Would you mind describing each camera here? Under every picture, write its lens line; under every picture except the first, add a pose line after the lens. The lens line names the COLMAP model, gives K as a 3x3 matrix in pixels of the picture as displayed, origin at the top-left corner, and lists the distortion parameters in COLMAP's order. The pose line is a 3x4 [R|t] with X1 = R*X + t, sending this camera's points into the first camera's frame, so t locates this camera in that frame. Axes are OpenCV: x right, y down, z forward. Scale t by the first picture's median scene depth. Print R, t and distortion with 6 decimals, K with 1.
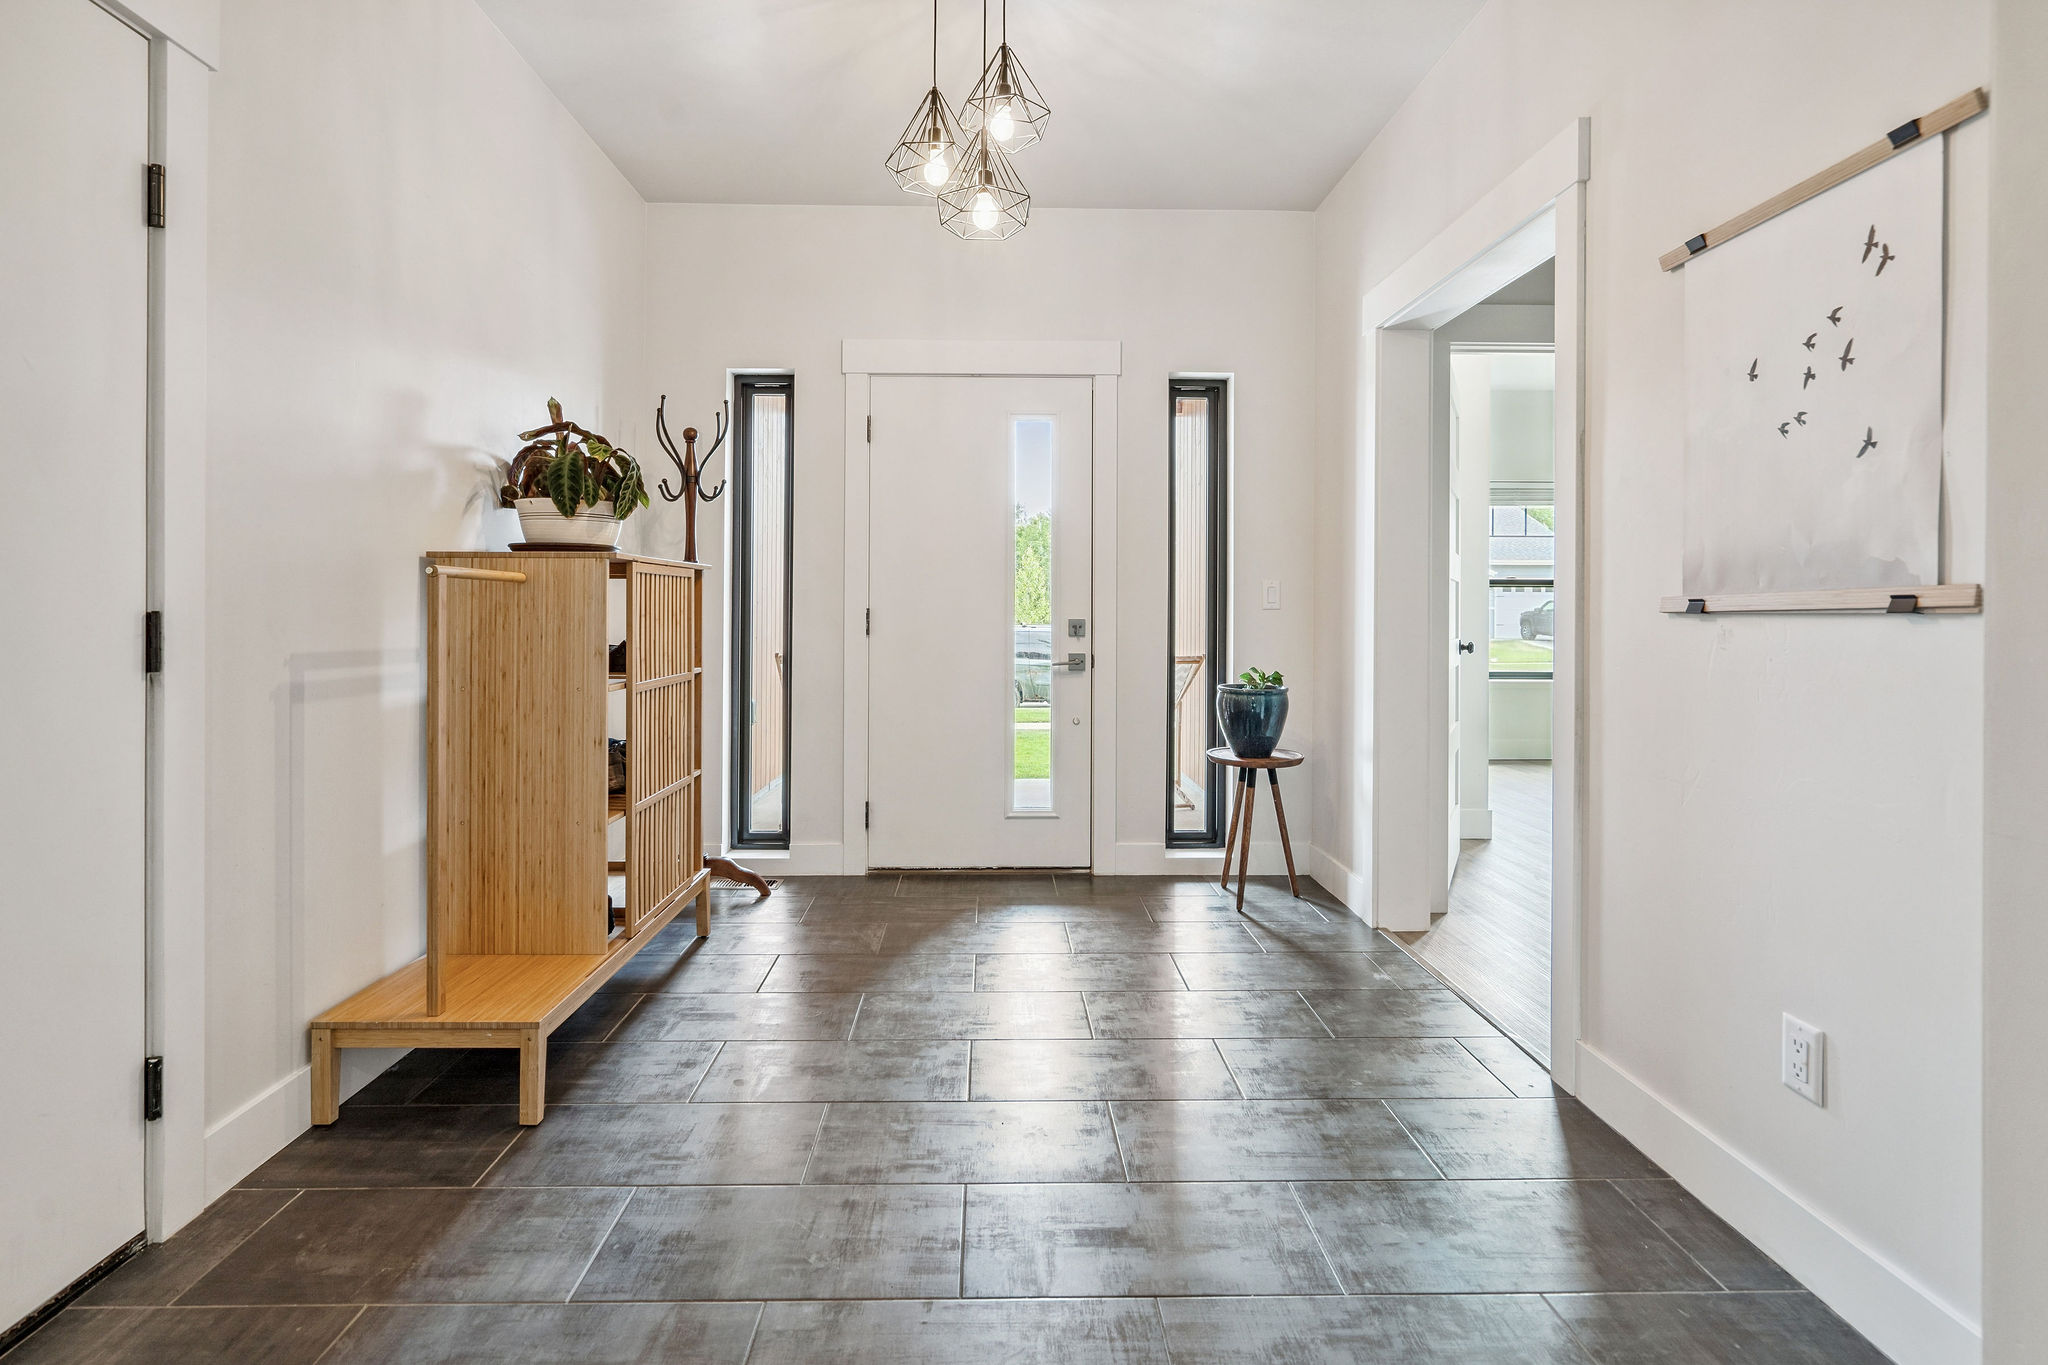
lens RADIAL K [[975.4, 0, 1018.2], [0, 975.4, 610.5], [0, 0, 1]] dist [-0.005644, -0.000438]
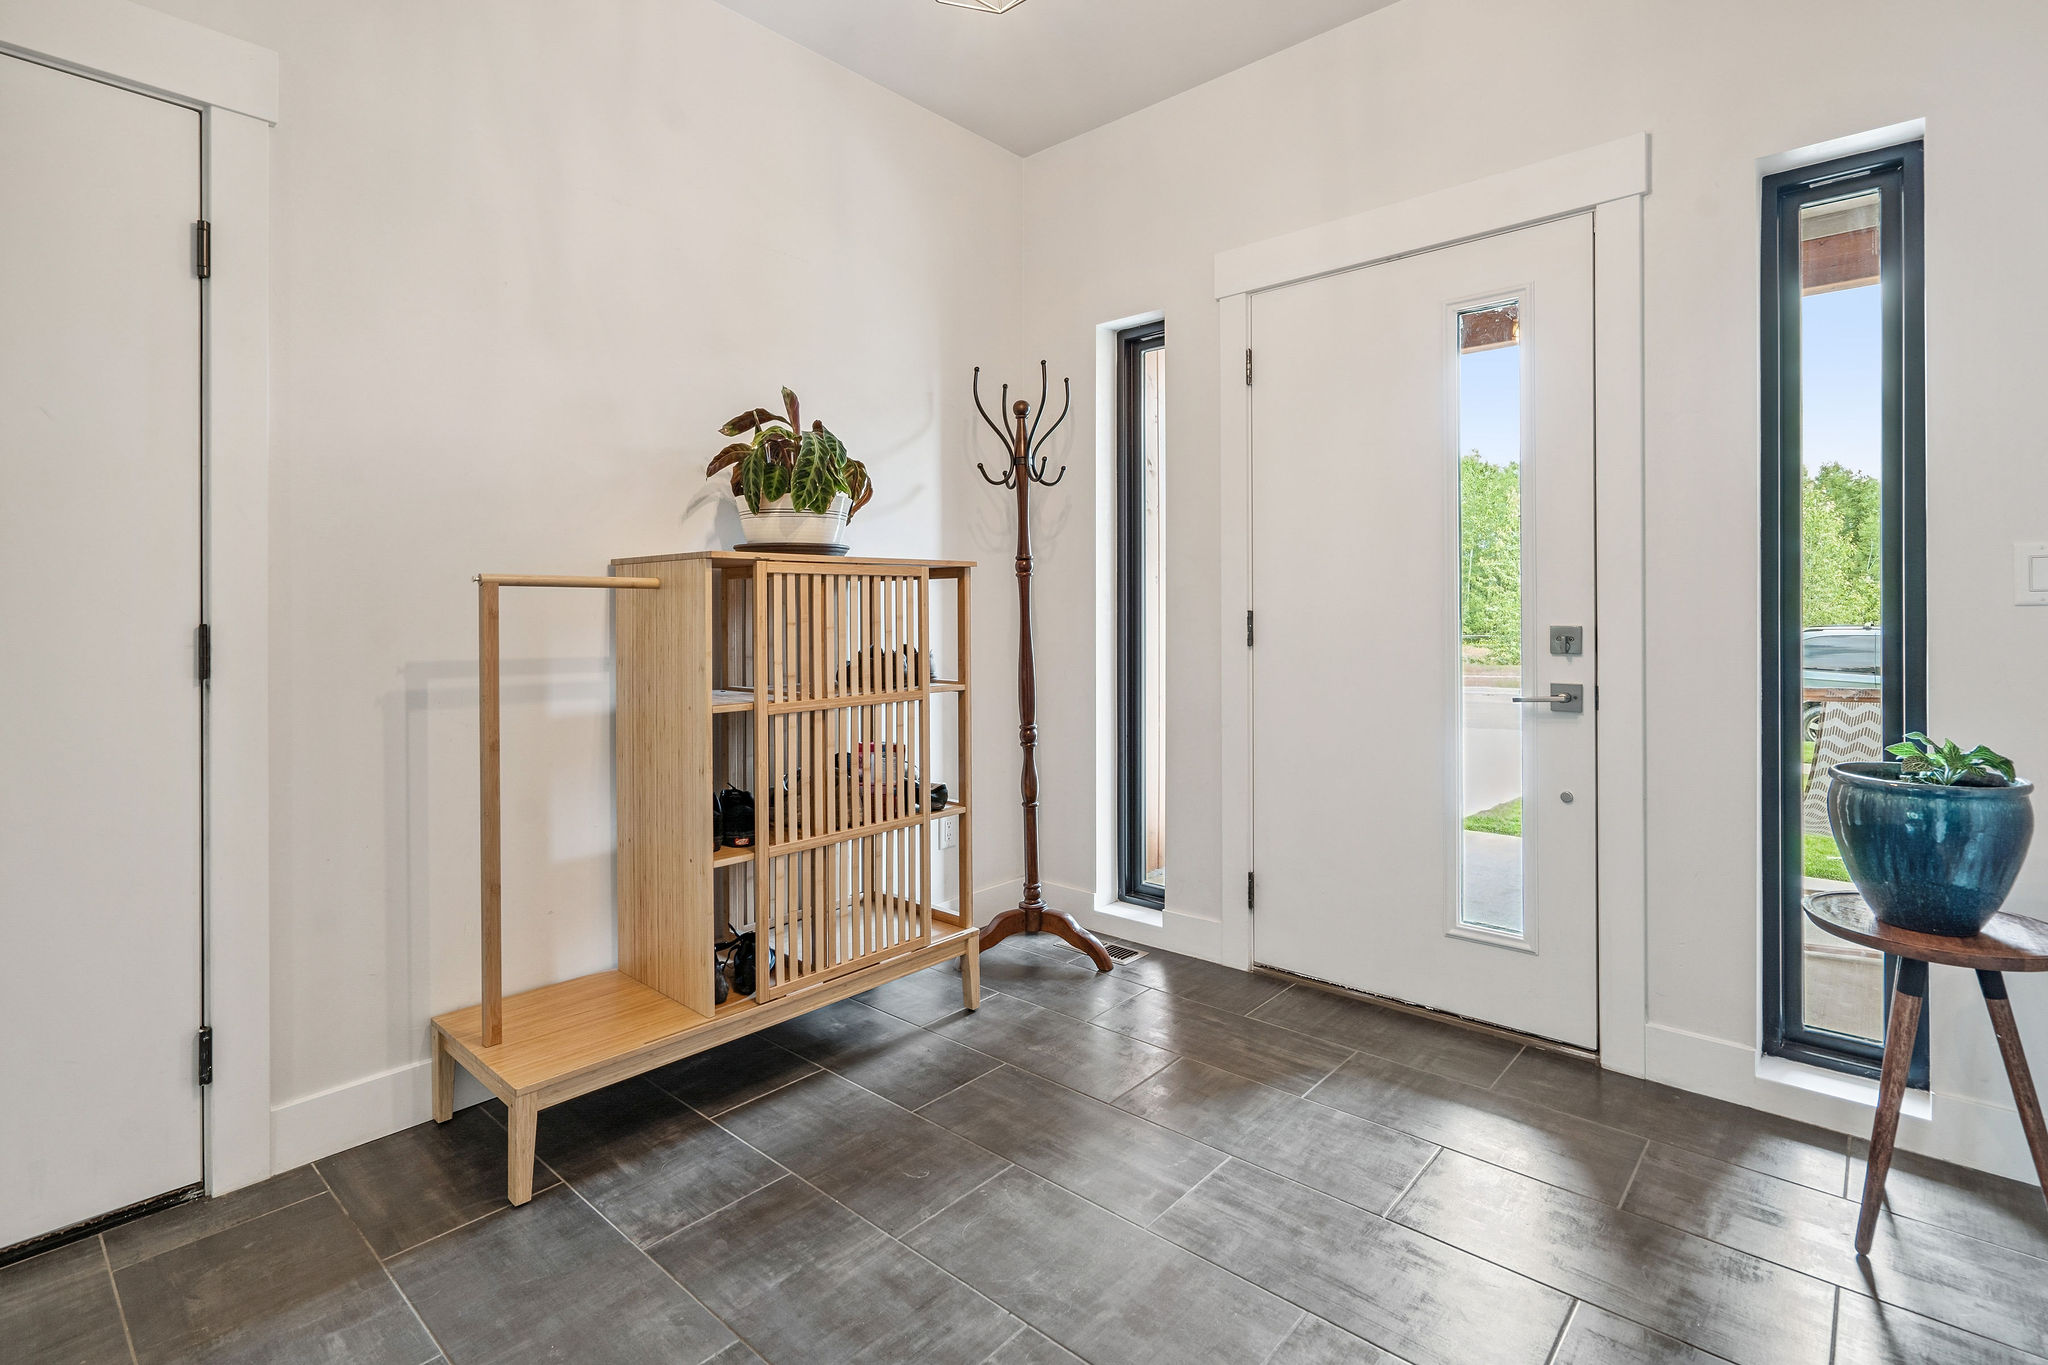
lens RADIAL K [[975.4, 0, 1018.2], [0, 975.4, 610.5], [0, 0, 1]] dist [-0.005644, -0.000438]
pose [[0.727497, -0.008212, -0.686061, 0.253897], [0.008804, 0.999958, -0.002633, -0.001757], [0.686054, -0.004124, 0.727539, 0.387583]]
